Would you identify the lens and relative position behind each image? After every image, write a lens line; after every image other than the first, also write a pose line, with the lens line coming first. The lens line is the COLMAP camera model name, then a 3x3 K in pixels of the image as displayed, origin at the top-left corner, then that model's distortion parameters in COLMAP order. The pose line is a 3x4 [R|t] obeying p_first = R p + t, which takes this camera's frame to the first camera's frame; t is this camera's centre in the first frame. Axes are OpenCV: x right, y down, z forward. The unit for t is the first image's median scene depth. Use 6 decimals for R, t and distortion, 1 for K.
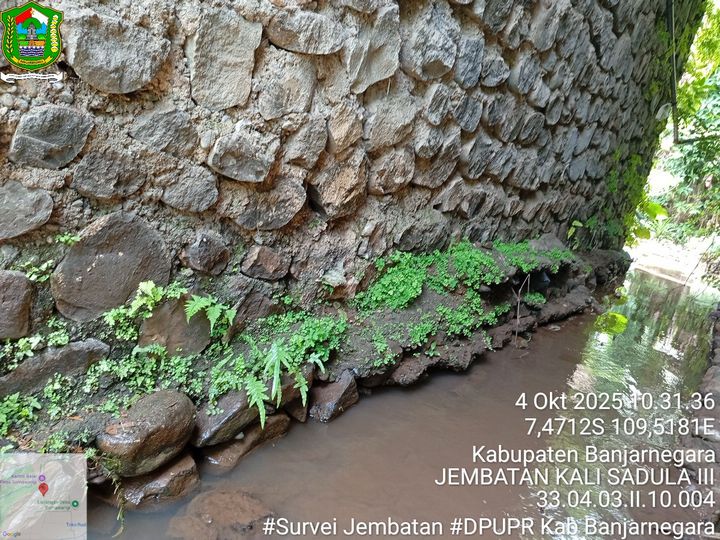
lens RADIAL K [[549.1, 0, 358.0], [0, 549.1, 269.7], [0, 0, 1]] dist [0.108636, -0.231615]
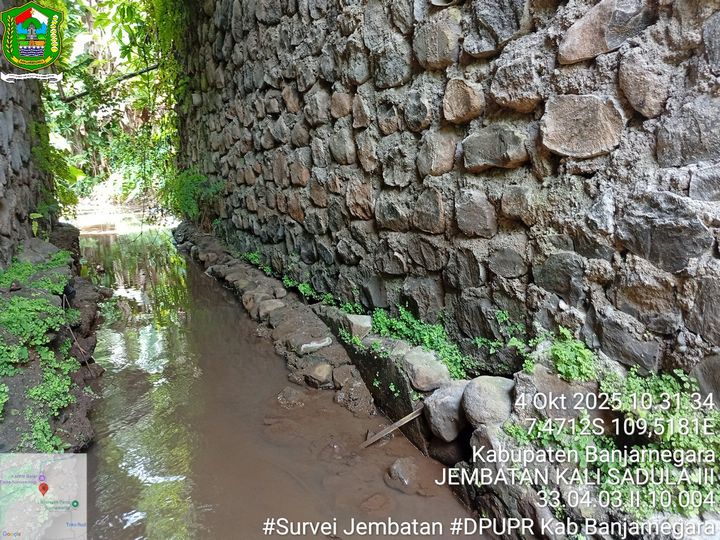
lens RADIAL K [[551.8, 0, 356.8], [0, 551.8, 273.0], [0, 0, 1]] dist [0.101846, -0.223928]
pose [[0.477303, -0.420245, 0.771735, -0.152499], [0.352162, 0.896100, 0.270162, -0.124025], [-0.805086, 0.142826, 0.575705, 0.214799]]
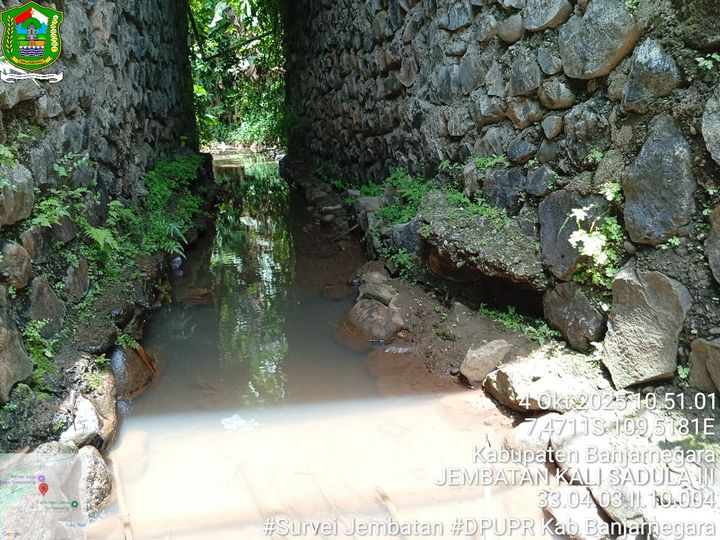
lens RADIAL K [[551.8, 0, 356.8], [0, 551.8, 273.0], [0, 0, 1]] dist [0.101846, -0.223928]
pose [[0.654619, -0.436414, 0.617265, -0.623933], [0.355733, 0.898312, 0.257857, 0.025076], [-0.667029, 0.050783, 0.743299, -0.543285]]
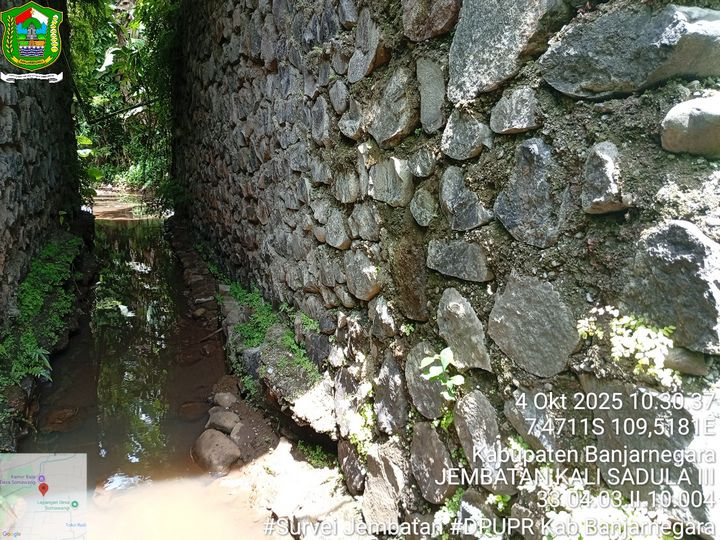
lens RADIAL K [[551.8, 0, 356.8], [0, 551.8, 273.0], [0, 0, 1]] dist [0.101846, -0.223928]
pose [[0.536291, -0.401023, 0.742679, -0.606267], [0.301723, 0.912861, 0.275040, -0.215874], [-0.788261, 0.076582, 0.610558, -0.820862]]
